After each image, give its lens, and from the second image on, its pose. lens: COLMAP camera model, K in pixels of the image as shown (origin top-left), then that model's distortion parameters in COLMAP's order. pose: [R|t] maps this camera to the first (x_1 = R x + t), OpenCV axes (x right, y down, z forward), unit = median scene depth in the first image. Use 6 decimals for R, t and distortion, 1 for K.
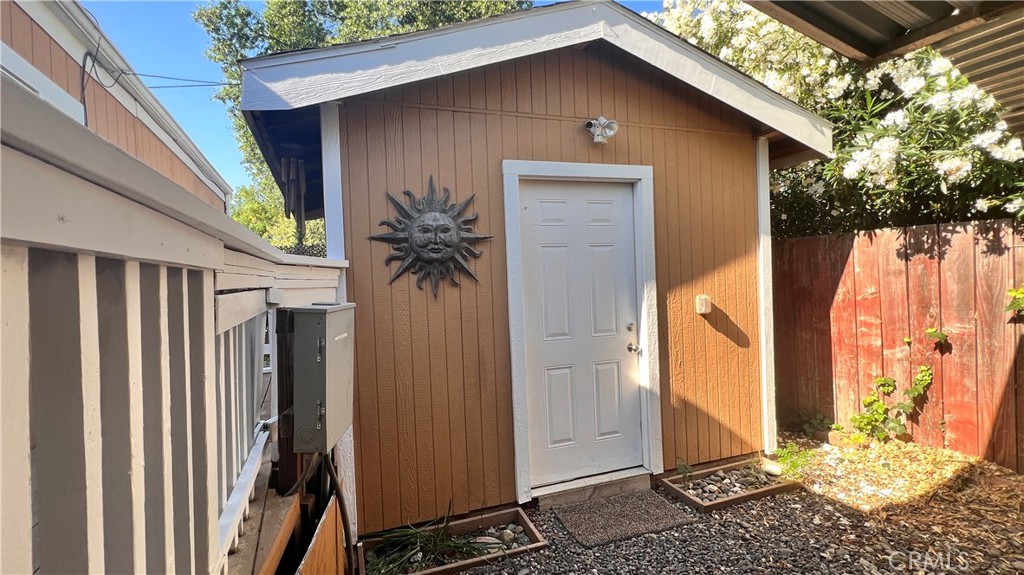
lens RADIAL K [[478.8, 0, 508.2], [0, 478.8, 286.7], [0, 0, 1]] dist [0.002096, 0.000129]
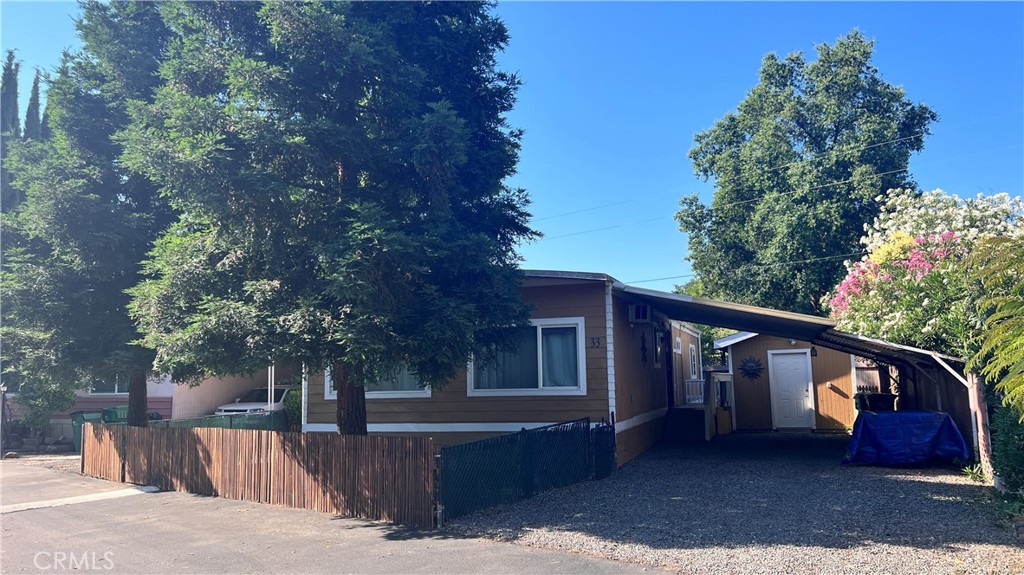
lens RADIAL K [[776.9, 0, 517.7], [0, 776.9, 288.1], [0, 0, 1]] dist [0.077455, -0.111562]
pose [[0.756651, -0.065996, -0.650480, 3.005943], [-0.012713, 0.993219, -0.115557, 0.030306], [0.653695, 0.095706, 0.750682, -6.040333]]
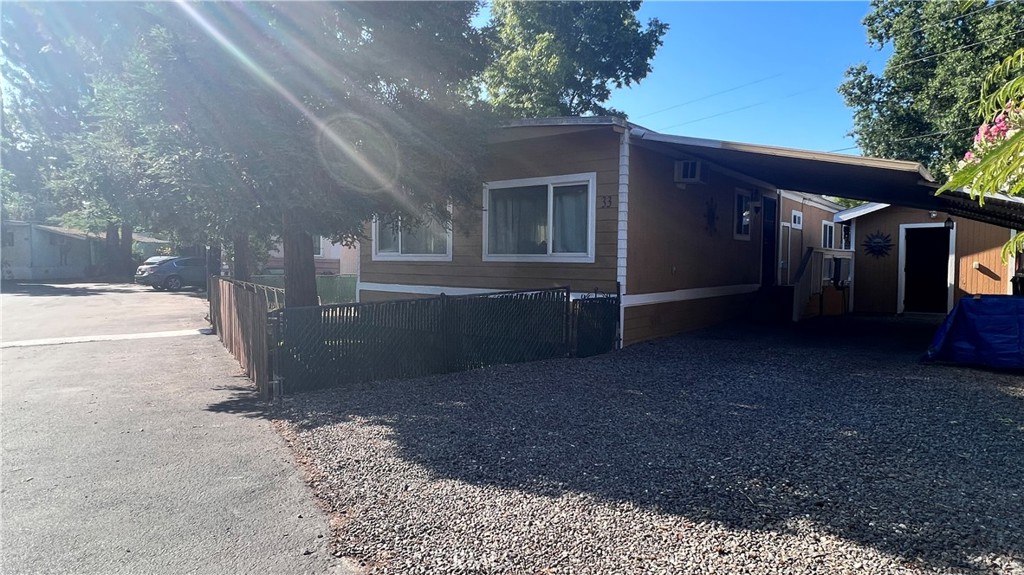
lens RADIAL K [[623.9, 0, 507.6], [0, 623.9, 284.4], [0, 0, 1]] dist [0.002979, -0.000514]
pose [[0.489954, 0.063913, -0.869402, 2.864237], [-0.039273, 0.997914, 0.051228, 0.086900], [0.870863, 0.009045, 0.491442, -4.253565]]
